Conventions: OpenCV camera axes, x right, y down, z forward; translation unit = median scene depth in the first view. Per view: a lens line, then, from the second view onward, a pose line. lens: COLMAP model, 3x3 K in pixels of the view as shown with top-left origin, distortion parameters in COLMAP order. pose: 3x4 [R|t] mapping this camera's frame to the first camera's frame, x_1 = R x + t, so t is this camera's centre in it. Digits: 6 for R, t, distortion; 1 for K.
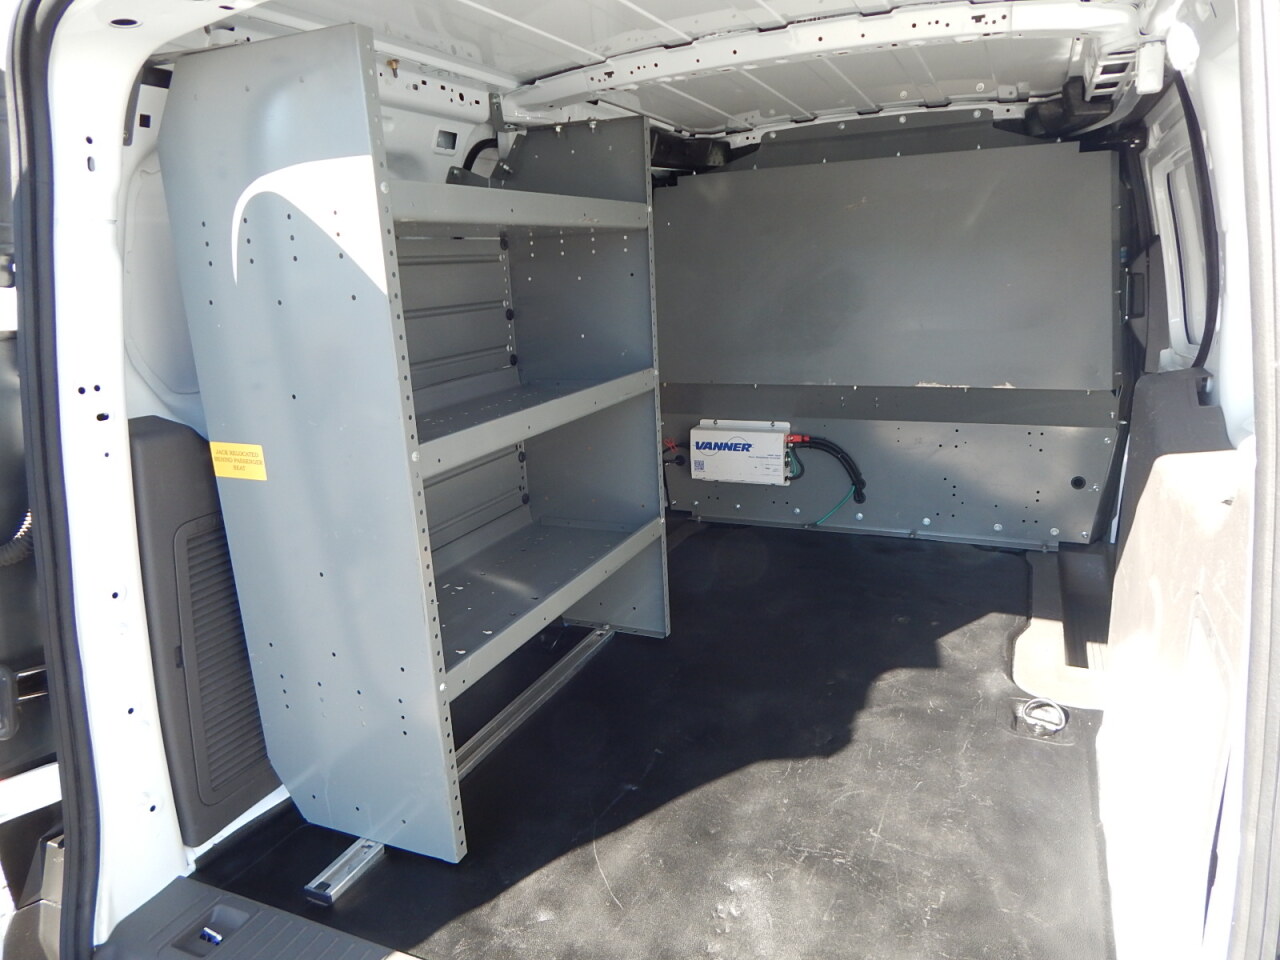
lens RADIAL K [[835.8, 0, 641.0], [0, 835.8, 477.8], [0, 0, 1]] dist [-0.001929, -0.006901]
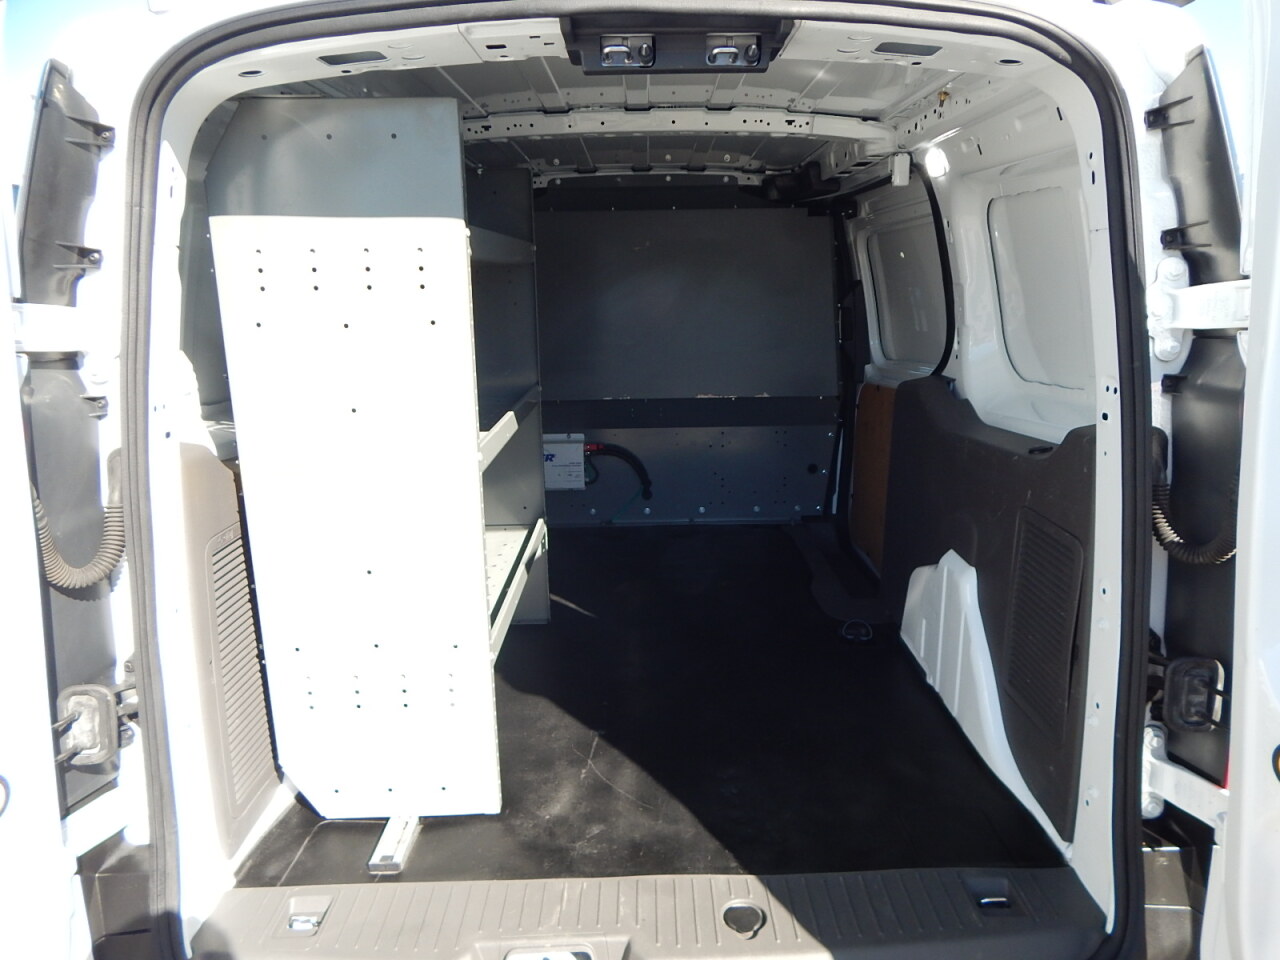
lens RADIAL K [[835.8, 0, 644.0], [0, 835.8, 476.2], [0, 0, 1]] dist [-0.001929, -0.006901]
pose [[0.913358, -0.063947, 0.402104, -0.355213], [0.076342, 0.996971, -0.014859, 0.024977], [-0.399935, 0.044269, 0.915474, -0.114379]]
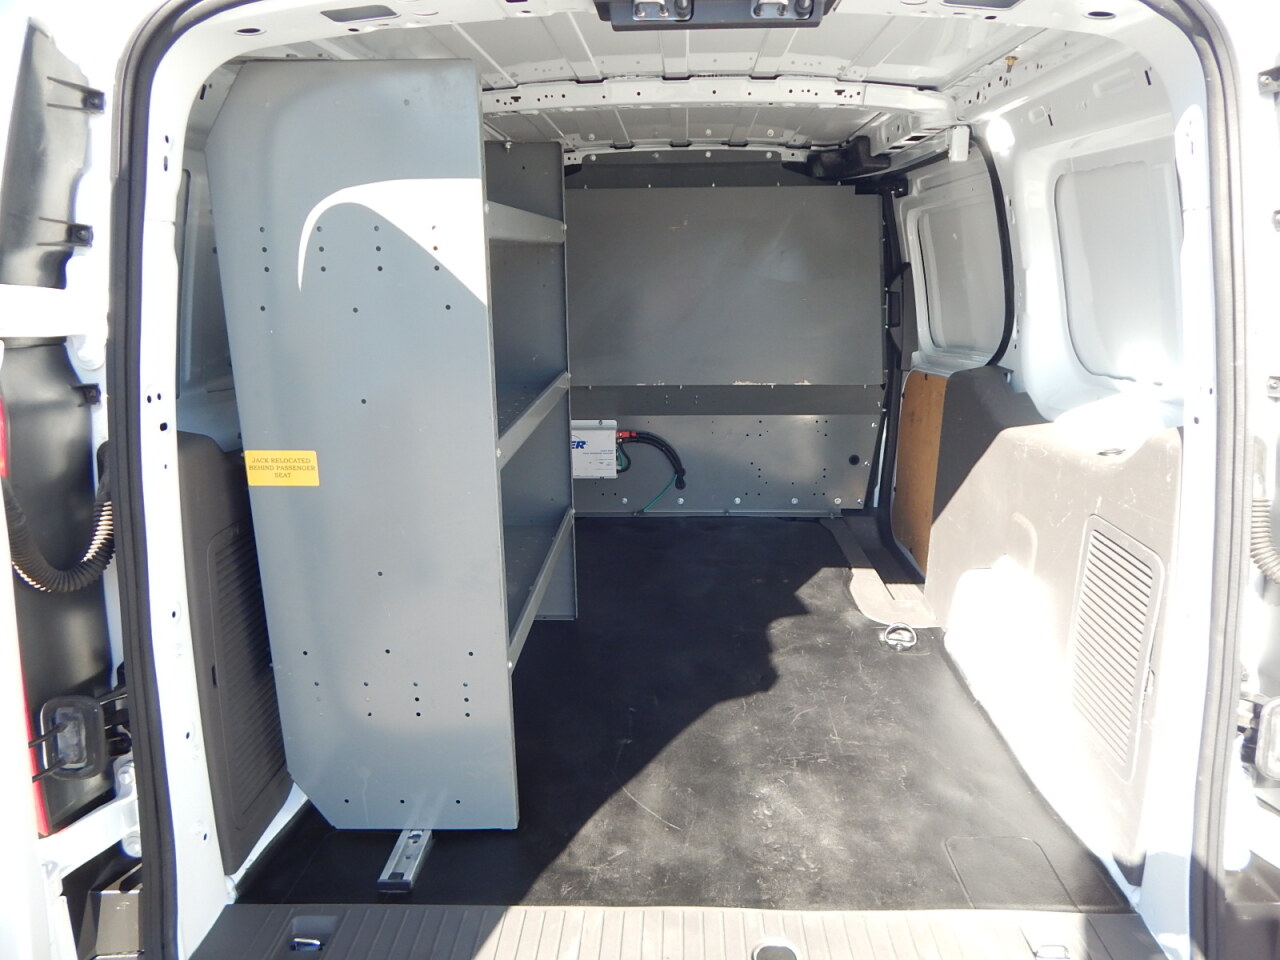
lens RADIAL K [[835.8, 0, 645.1], [0, 835.8, 476.5], [0, 0, 1]] dist [-0.001929, -0.006901]
pose [[0.930032, -0.058260, 0.362832, -0.325588], [0.060686, 0.998146, 0.004719, 0.008244], [-0.362434, 0.017630, 0.931843, -0.059082]]
